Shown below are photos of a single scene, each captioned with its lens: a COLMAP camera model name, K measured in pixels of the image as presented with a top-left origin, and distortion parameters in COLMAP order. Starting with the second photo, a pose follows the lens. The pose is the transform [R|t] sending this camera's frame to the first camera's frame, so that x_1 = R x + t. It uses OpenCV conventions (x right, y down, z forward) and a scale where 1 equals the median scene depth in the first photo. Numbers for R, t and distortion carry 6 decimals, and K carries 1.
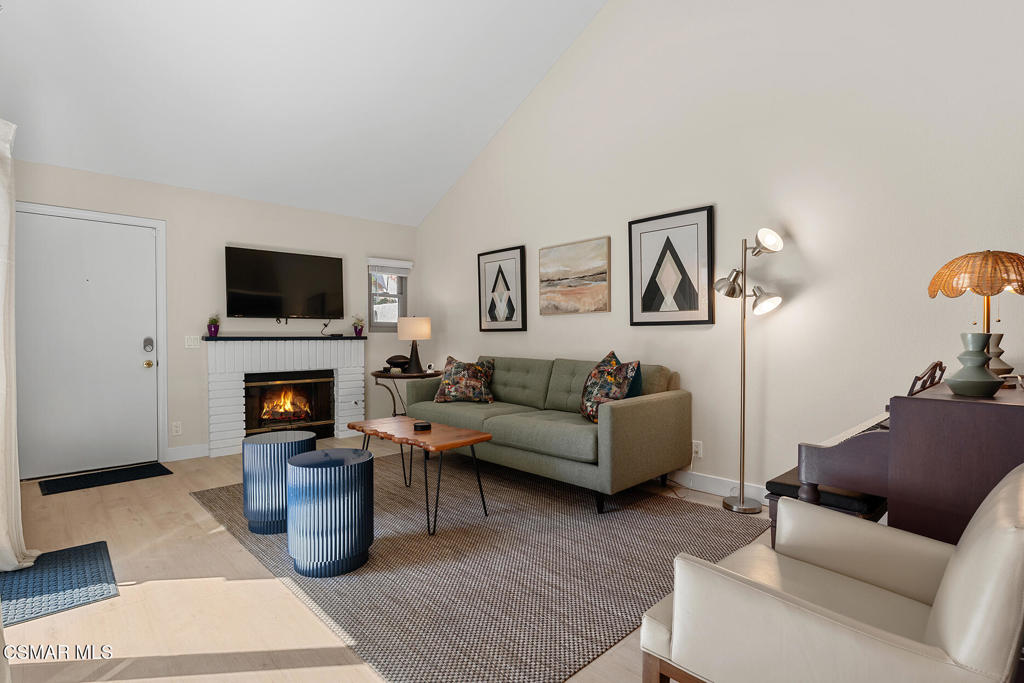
lens RADIAL K [[493.7, 0, 518.0], [0, 493.7, 343.2], [0, 0, 1]] dist [0.005271, 0.002472]
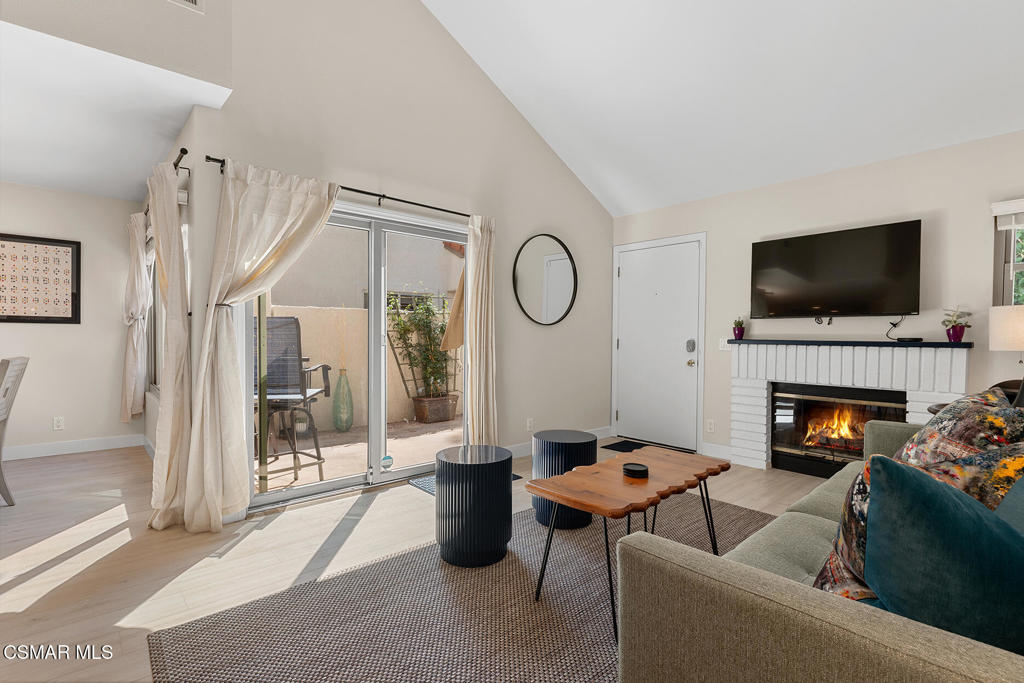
lens RADIAL K [[487.5, 0, 518.2], [0, 487.5, 346.7], [0, 0, 1]] dist [-0.002197, -0.000697]
pose [[-0.029964, 0.023805, -0.999267, 0.347211], [-0.022594, 0.999445, 0.024487, -0.013034], [0.999296, 0.023311, -0.029409, 0.593980]]
